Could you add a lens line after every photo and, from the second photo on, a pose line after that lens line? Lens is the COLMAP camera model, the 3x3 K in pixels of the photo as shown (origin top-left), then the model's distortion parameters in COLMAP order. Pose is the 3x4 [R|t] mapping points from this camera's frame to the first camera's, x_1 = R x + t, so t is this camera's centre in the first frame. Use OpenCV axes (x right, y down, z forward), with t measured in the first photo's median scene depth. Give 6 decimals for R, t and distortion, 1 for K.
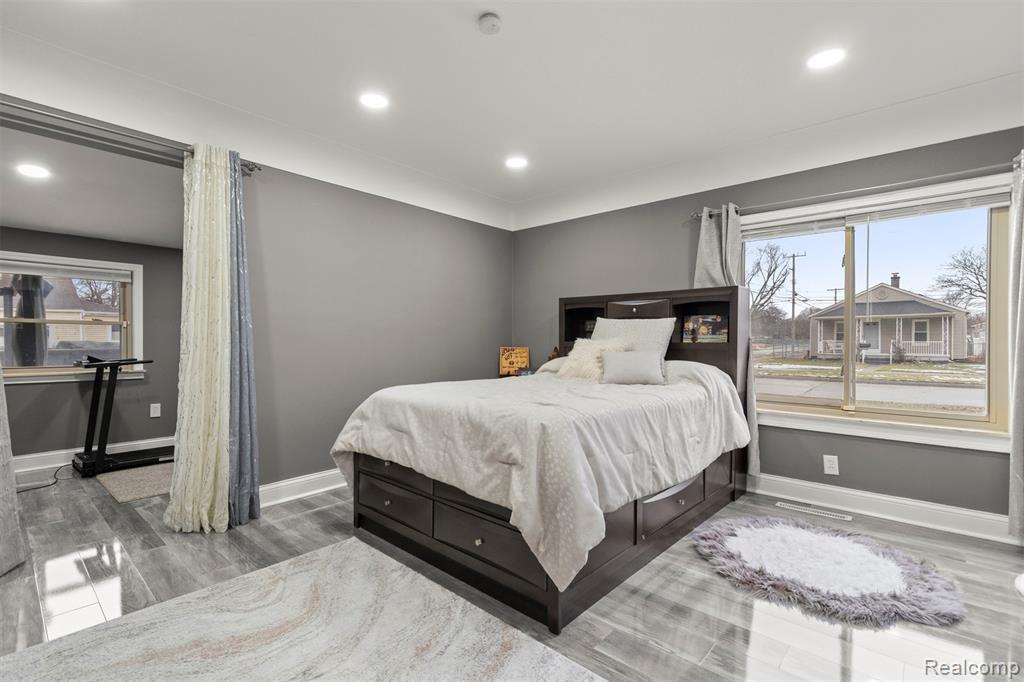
lens RADIAL K [[465.6, 0, 517.9], [0, 465.6, 349.5], [0, 0, 1]] dist [0.004297, 0.001342]
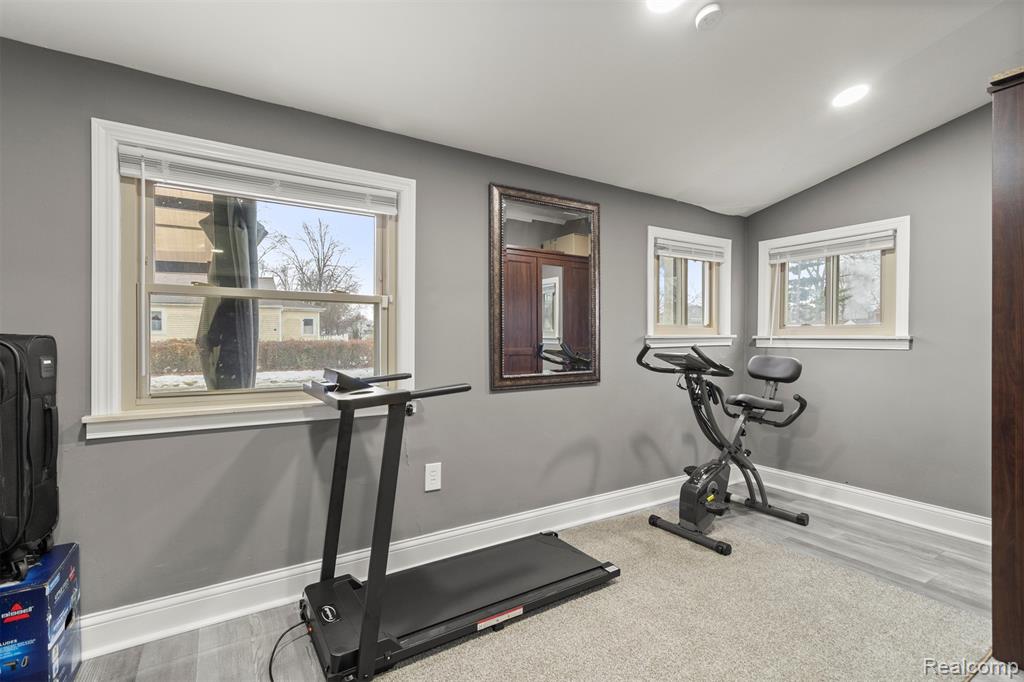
lens RADIAL K [[465.6, 0, 507.3], [0, 465.6, 335.4], [0, 0, 1]] dist [0.004297, 0.001342]
pose [[0.961277, -0.000080, -0.275584, -0.609837], [-0.002311, 0.999962, -0.008351, -0.015351], [0.275574, 0.008664, 0.961241, 0.592526]]
